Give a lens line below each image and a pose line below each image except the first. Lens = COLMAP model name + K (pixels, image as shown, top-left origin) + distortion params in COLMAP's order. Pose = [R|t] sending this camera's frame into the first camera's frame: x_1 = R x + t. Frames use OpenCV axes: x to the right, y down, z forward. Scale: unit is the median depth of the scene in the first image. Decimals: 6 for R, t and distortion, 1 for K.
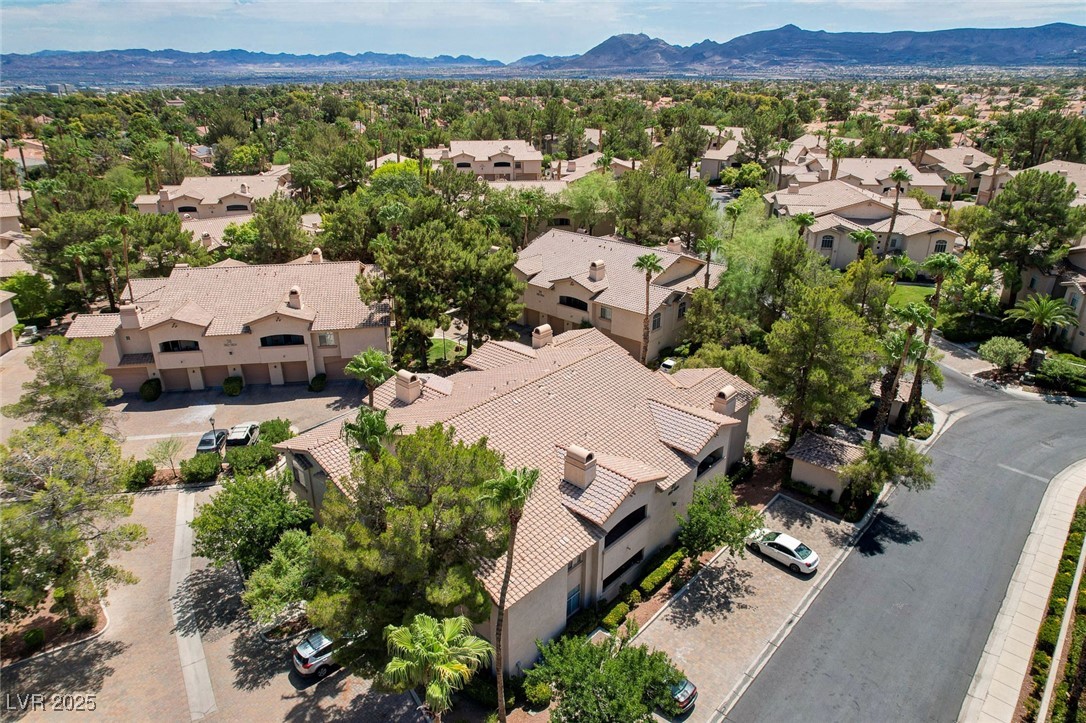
lens RADIAL K [[681.1, 0, 544.5], [0, 681.1, 349.2], [0, 0, 1]] dist [-0.076216, 0.073813]
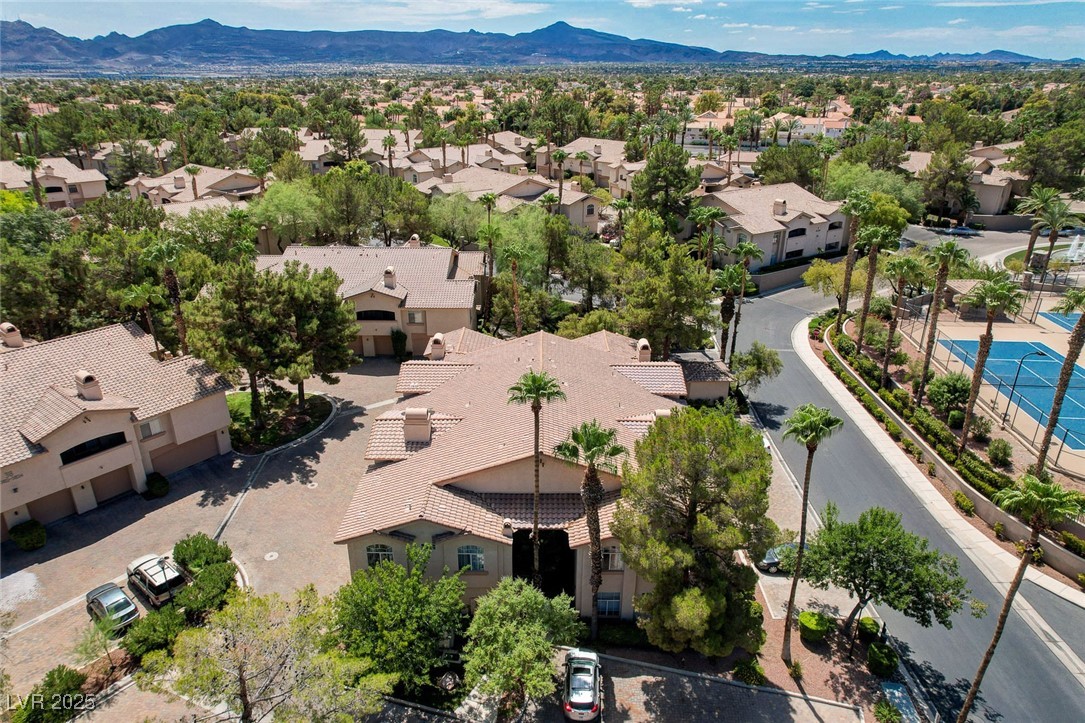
lens RADIAL K [[680.5, 0, 544.0], [0, 680.5, 349.2], [0, 0, 1]] dist [-0.076216, 0.073813]
pose [[0.746806, -0.249733, 0.616372, -0.437552], [0.247413, 0.964621, 0.091063, -0.058970], [-0.617307, 0.084492, 0.782172, 0.135013]]
